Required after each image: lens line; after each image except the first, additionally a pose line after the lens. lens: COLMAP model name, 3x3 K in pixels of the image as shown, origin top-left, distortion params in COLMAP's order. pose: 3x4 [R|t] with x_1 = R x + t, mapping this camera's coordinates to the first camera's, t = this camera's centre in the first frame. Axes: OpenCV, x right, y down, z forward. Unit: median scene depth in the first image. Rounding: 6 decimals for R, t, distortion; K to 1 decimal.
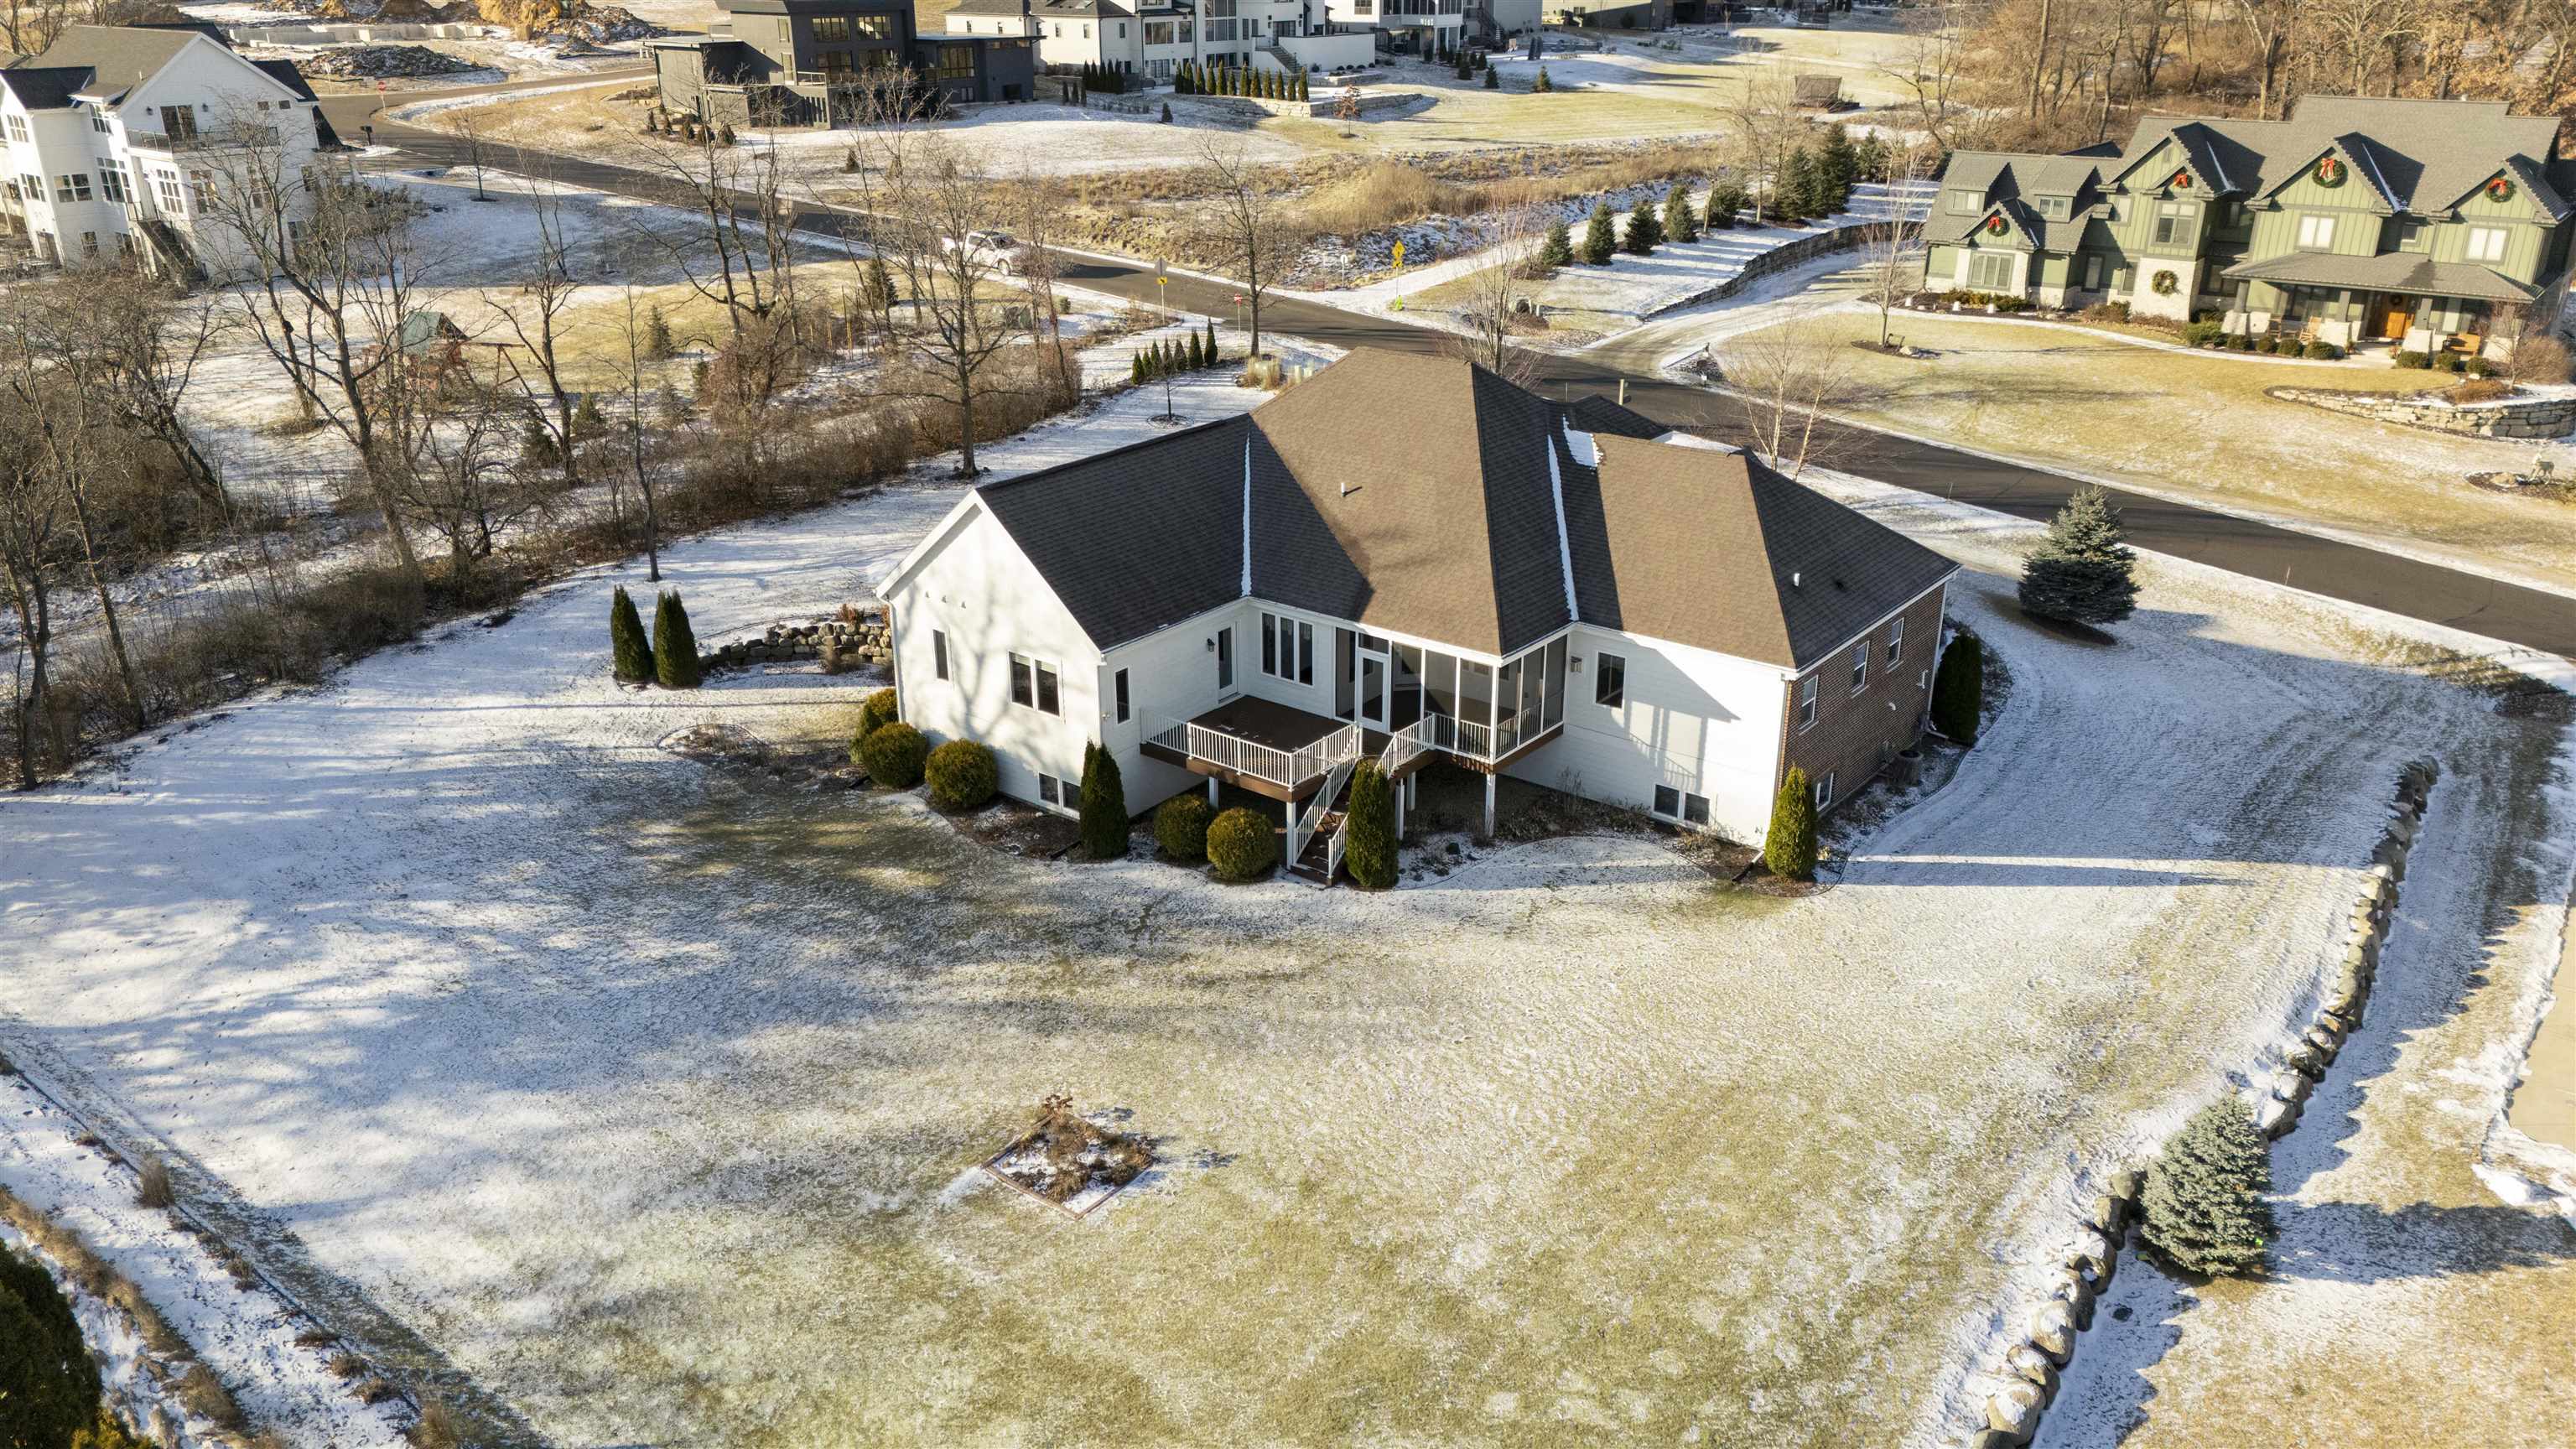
lens RADIAL K [[1889.9, 0, 1295.1], [0, 1889.9, 717.6], [0, 0, 1]] dist [0.075249, -0.072458]
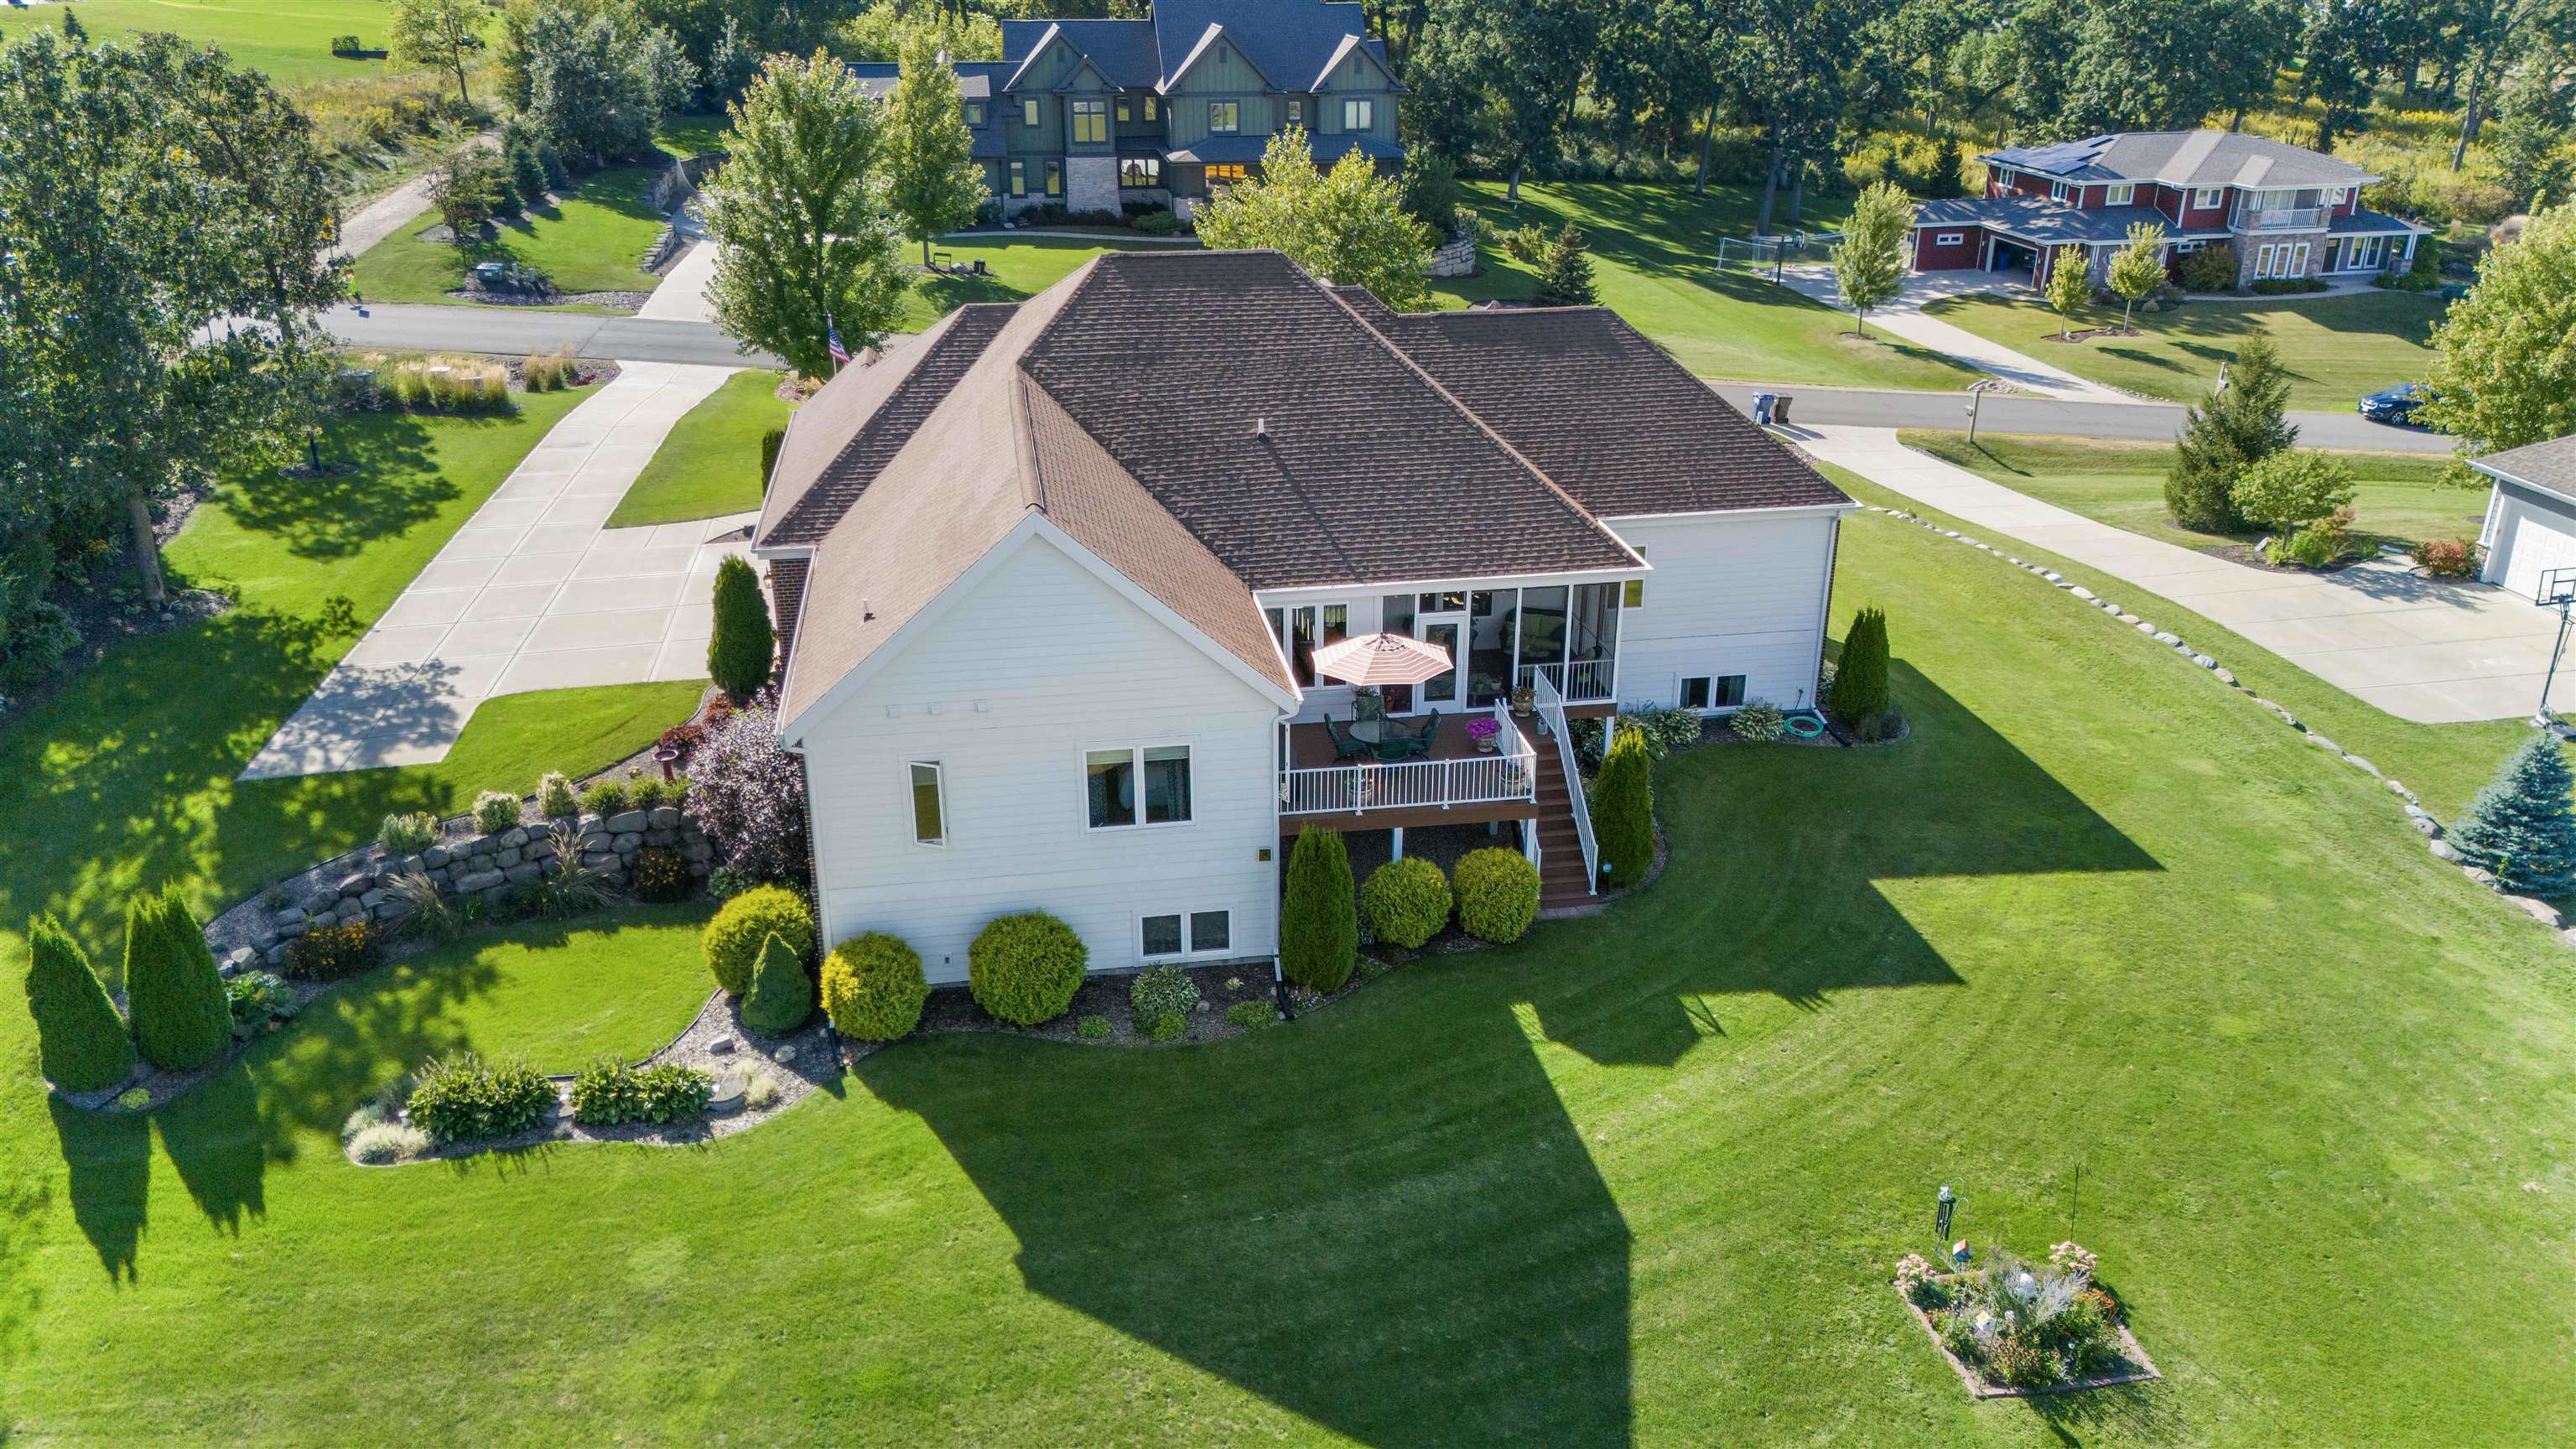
lens RADIAL K [[1889.9, 0, 1295.1], [0, 1889.9, 717.6], [0, 0, 1]] dist [0.075249, -0.072458]
pose [[0.682022, -0.282611, 0.674519, -0.532057], [0.274709, 0.953775, 0.121850, -0.104873], [-0.677776, 0.102192, 0.728132, 0.479653]]
